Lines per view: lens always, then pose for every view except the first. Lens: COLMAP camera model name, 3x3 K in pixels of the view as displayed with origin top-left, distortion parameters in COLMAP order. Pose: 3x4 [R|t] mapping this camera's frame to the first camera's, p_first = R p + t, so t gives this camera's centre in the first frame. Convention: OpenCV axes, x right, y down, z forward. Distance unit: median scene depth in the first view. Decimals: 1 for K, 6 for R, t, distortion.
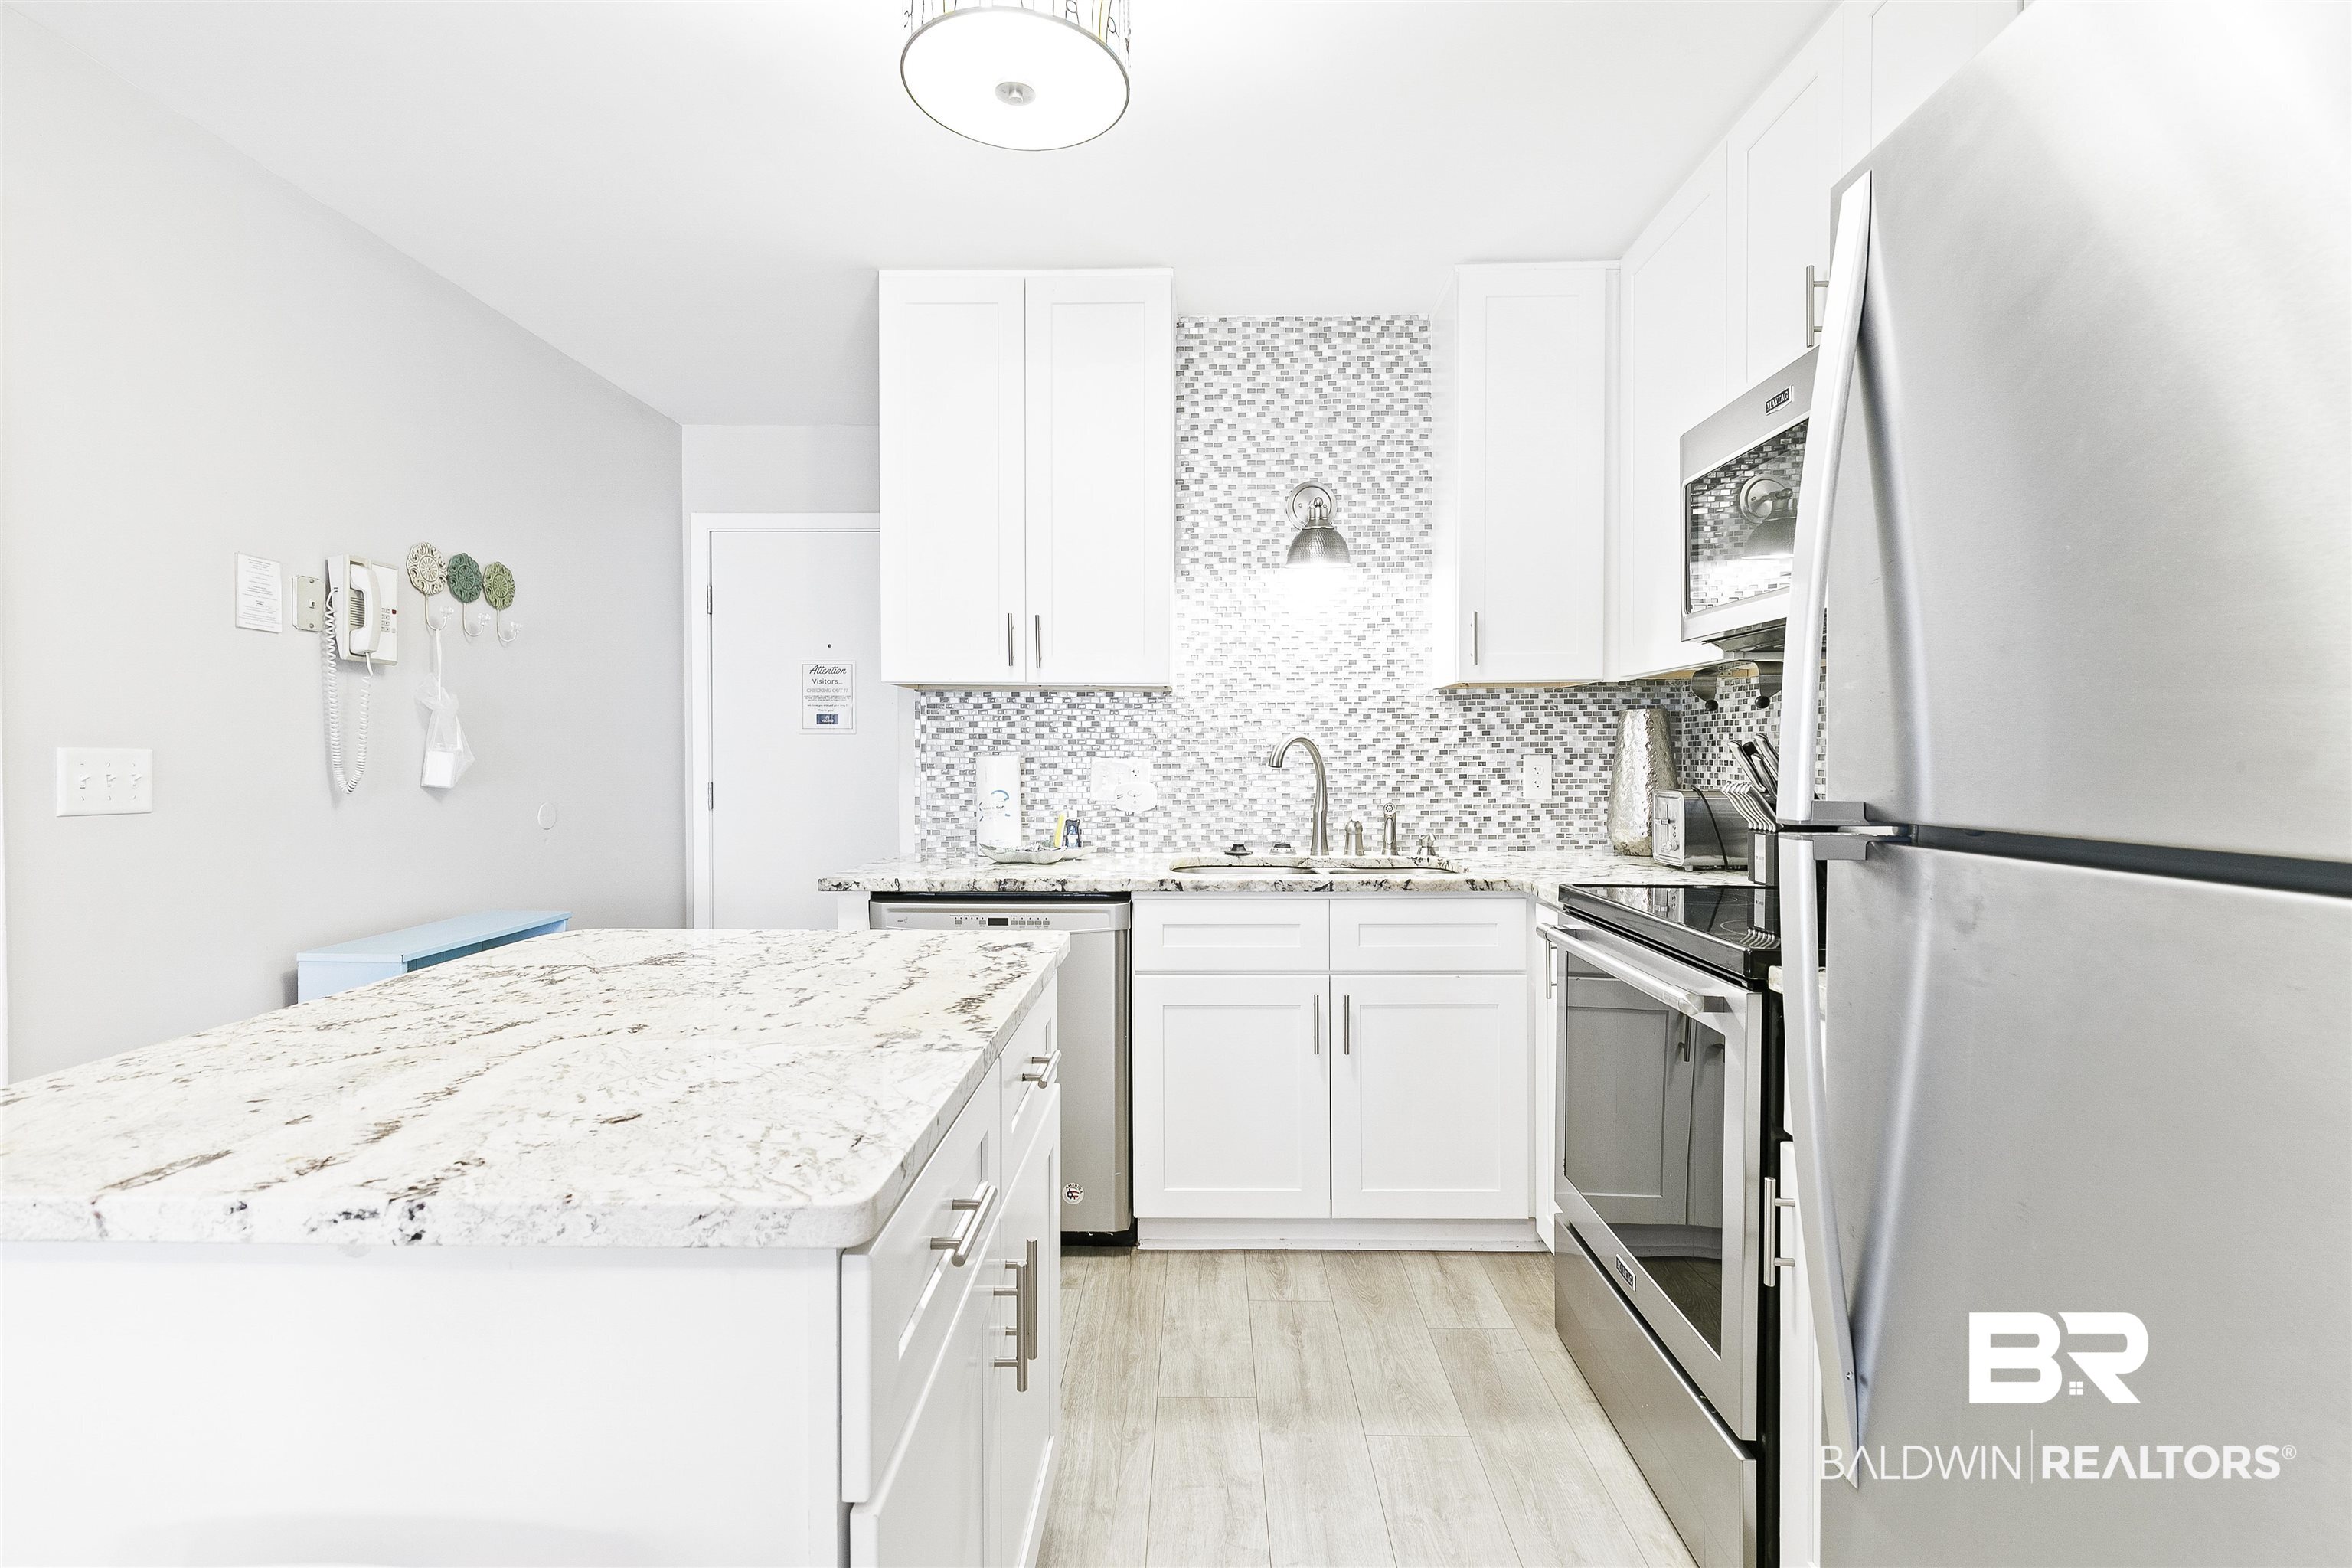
lens RADIAL K [[1074.9, 0, 1167.9], [0, 1074.9, 764.3], [0, 0, 1]] dist [0.003717, -0.002190]
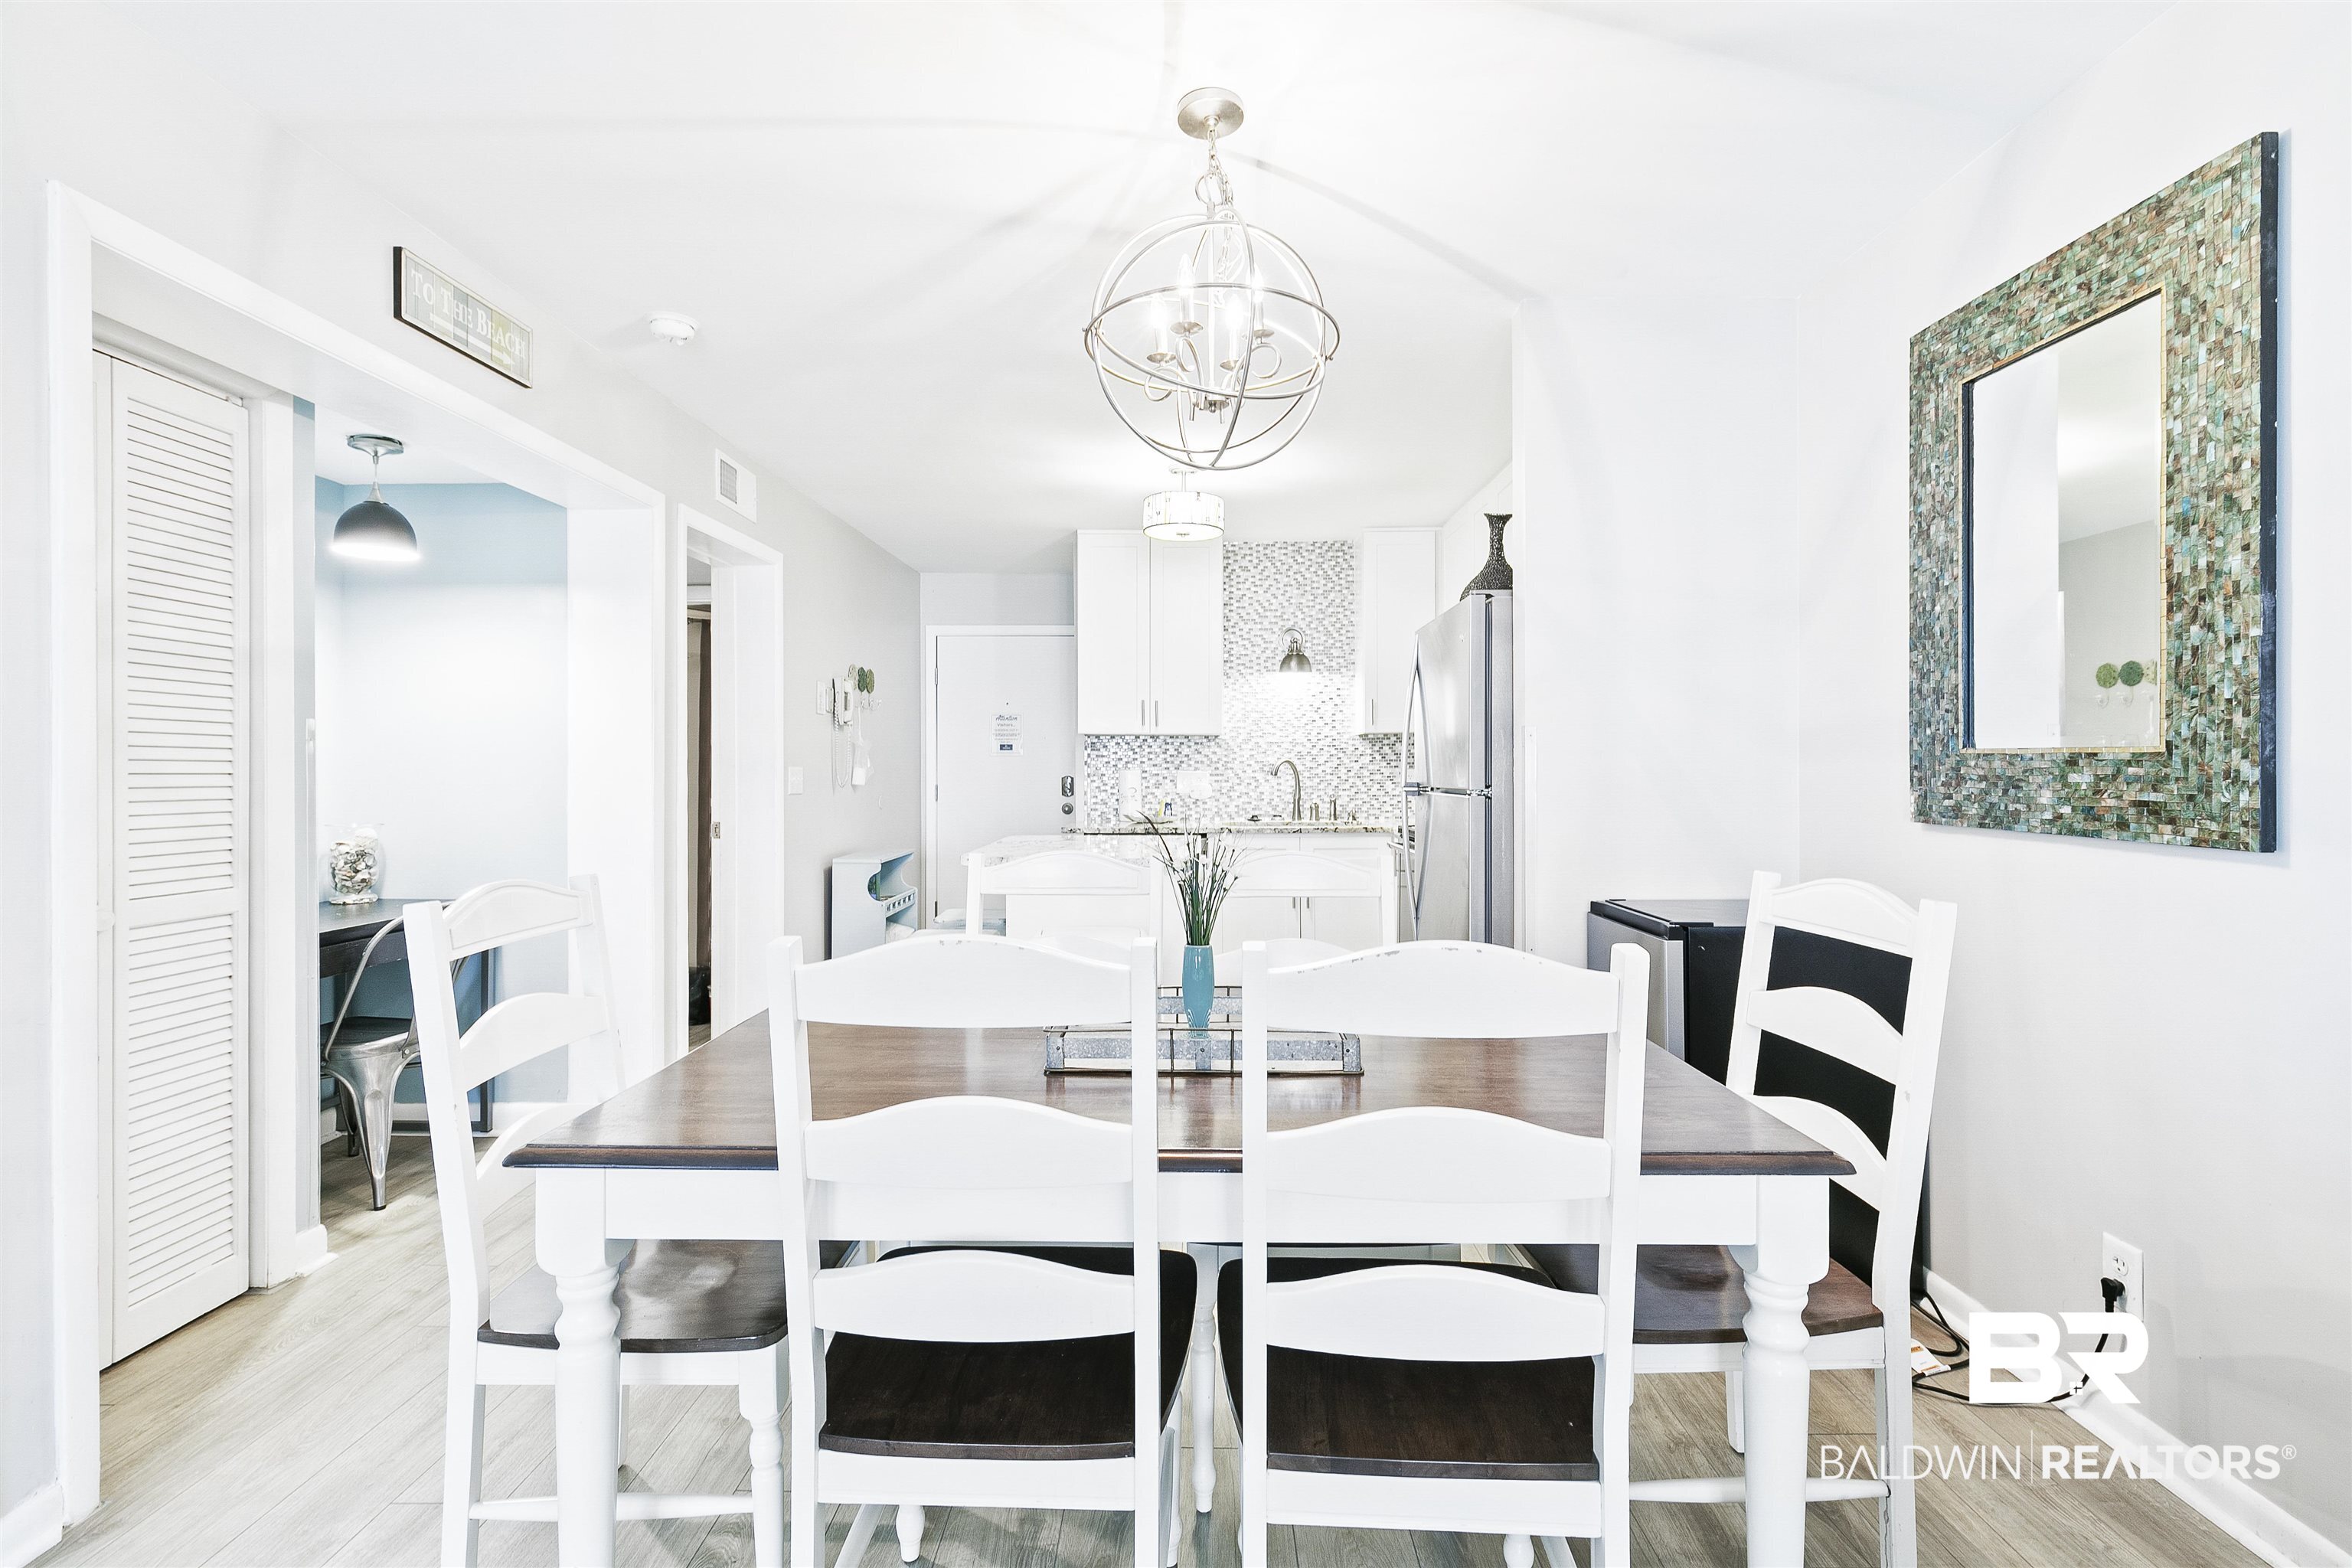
lens RADIAL K [[1074.9, 0, 1131.2], [0, 1074.9, 755.0], [0, 0, 1]] dist [0.003717, -0.002190]
pose [[0.999404, -0.001874, -0.034474, -0.088678], [0.001315, 0.999867, -0.016233, -0.003050], [0.034500, 0.016178, 0.999274, -0.933999]]
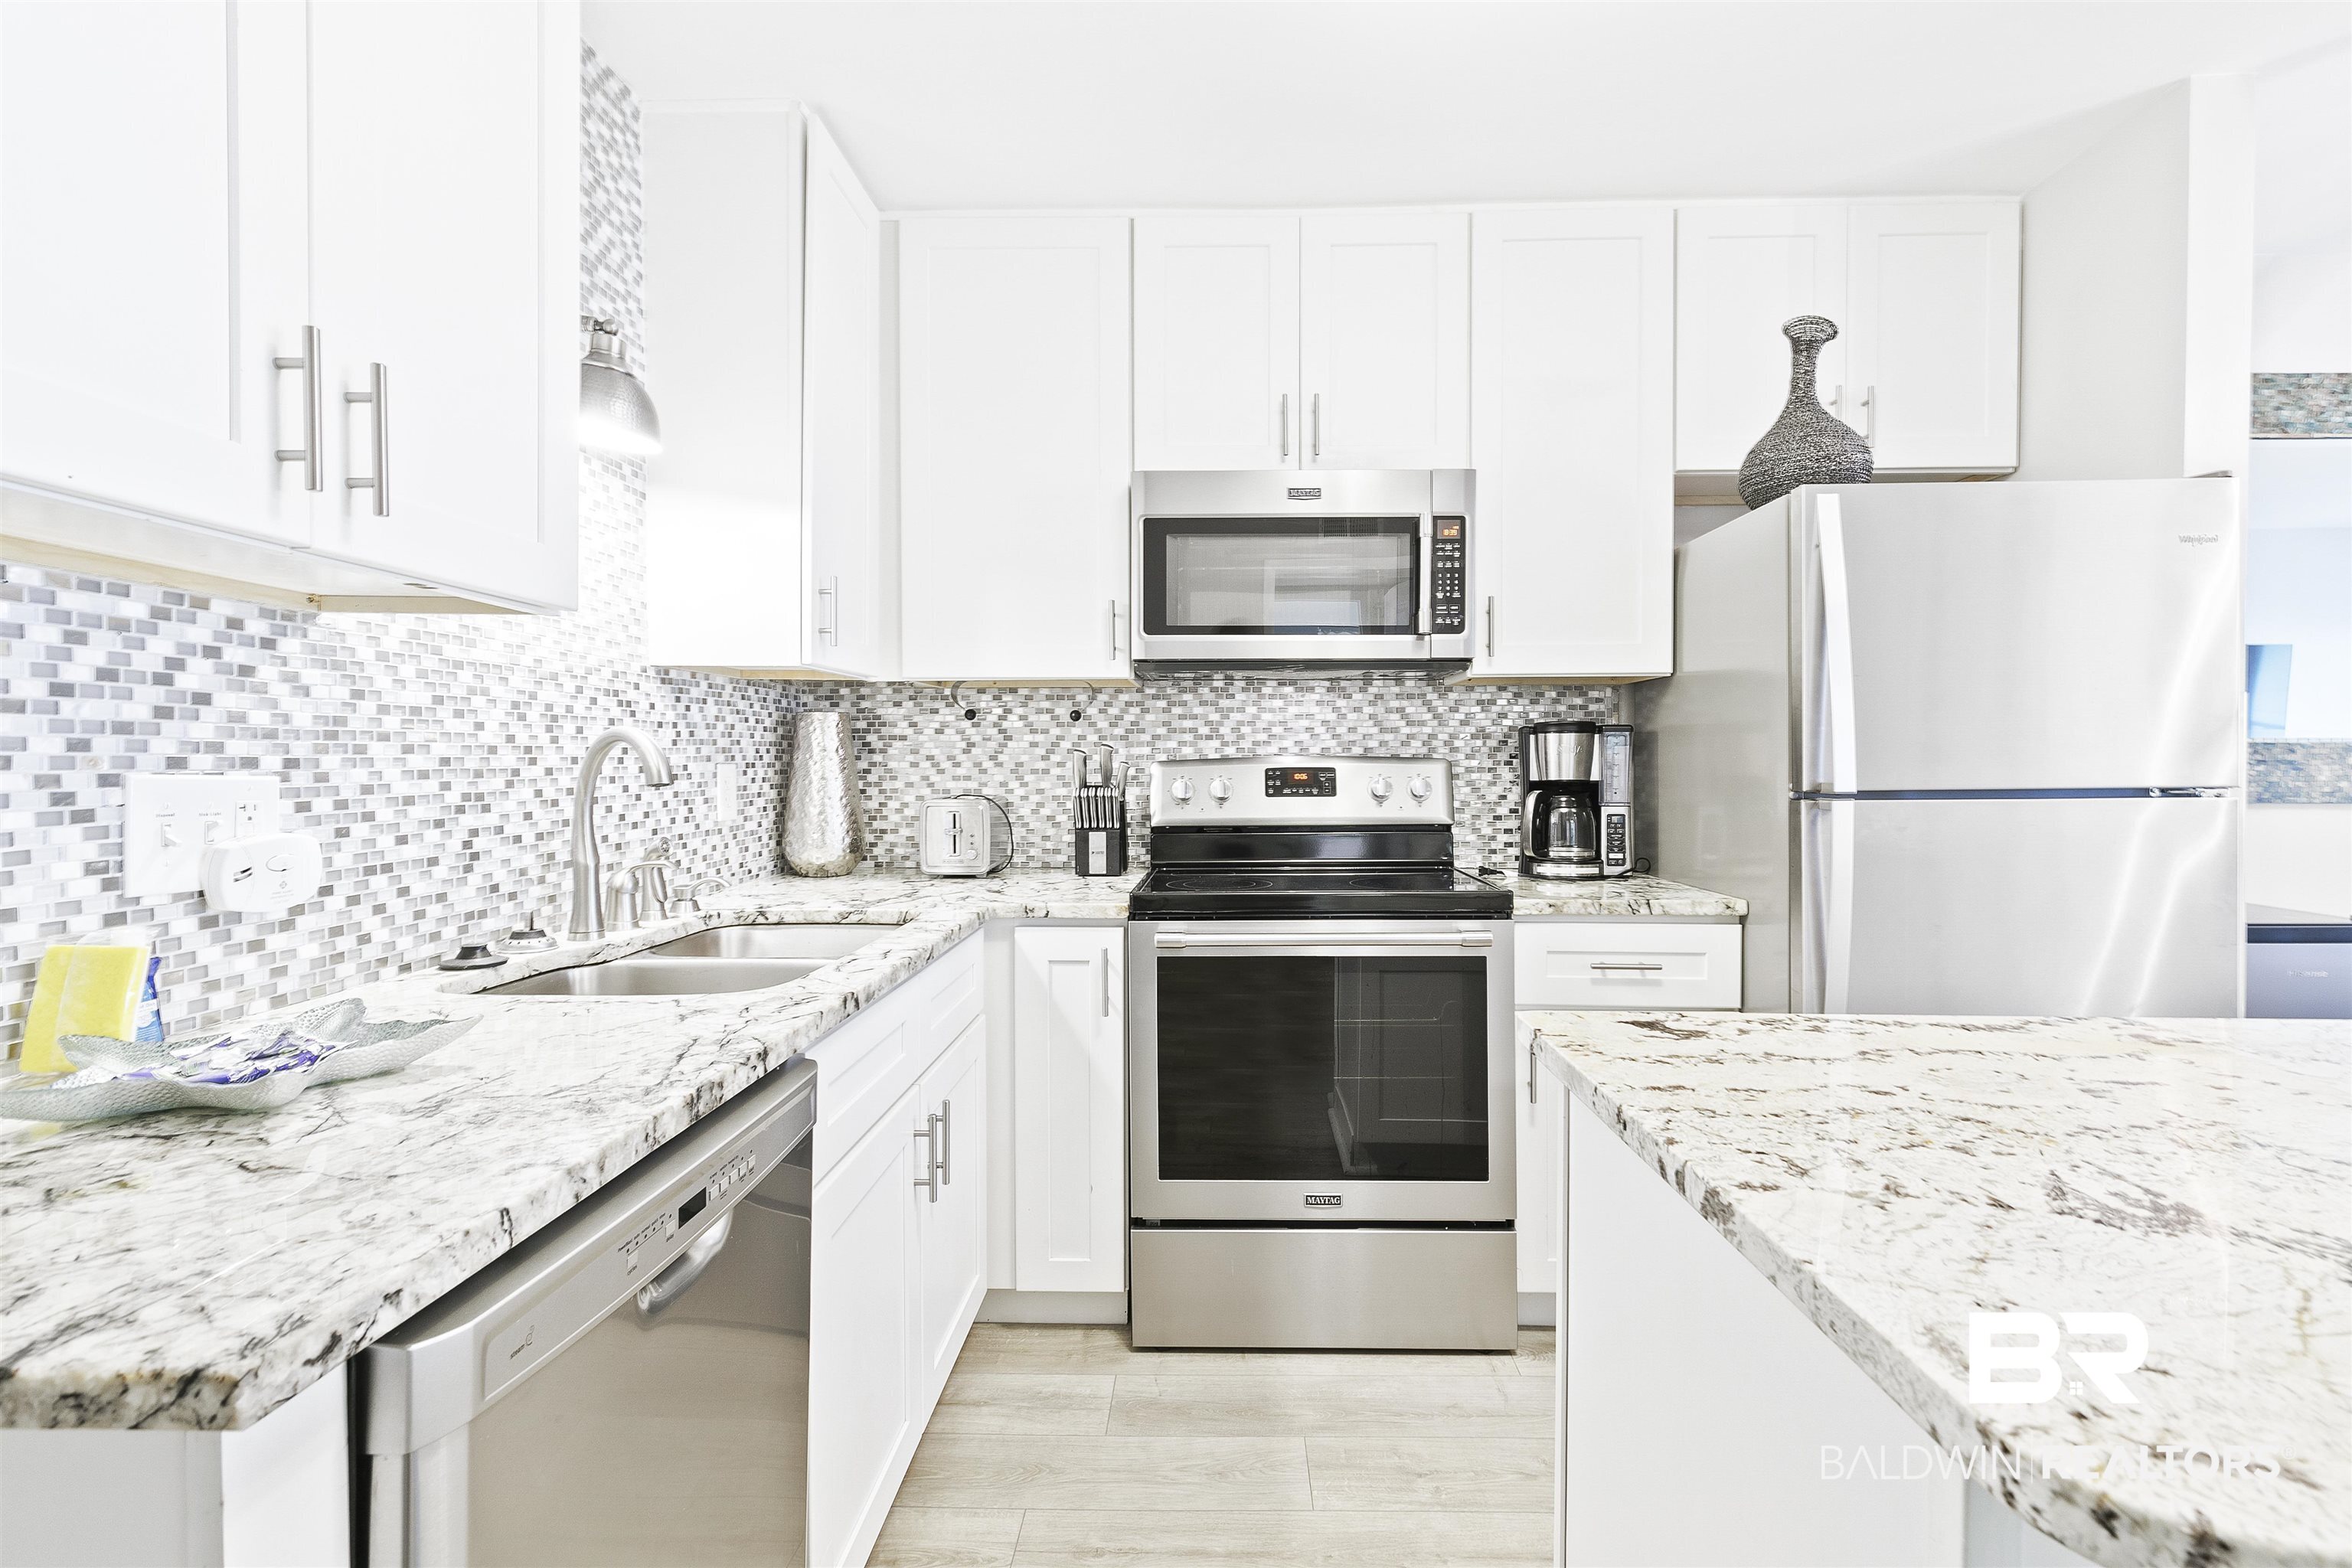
lens RADIAL K [[1074.9, 0, 1205.5], [0, 1074.9, 783.2], [0, 0, 1]] dist [0.003717, -0.002190]
pose [[-0.006377, -0.018913, 0.999801, -0.430600], [0.009048, 0.999779, 0.018970, -0.006367], [-0.999939, 0.009167, -0.006204, 0.658742]]
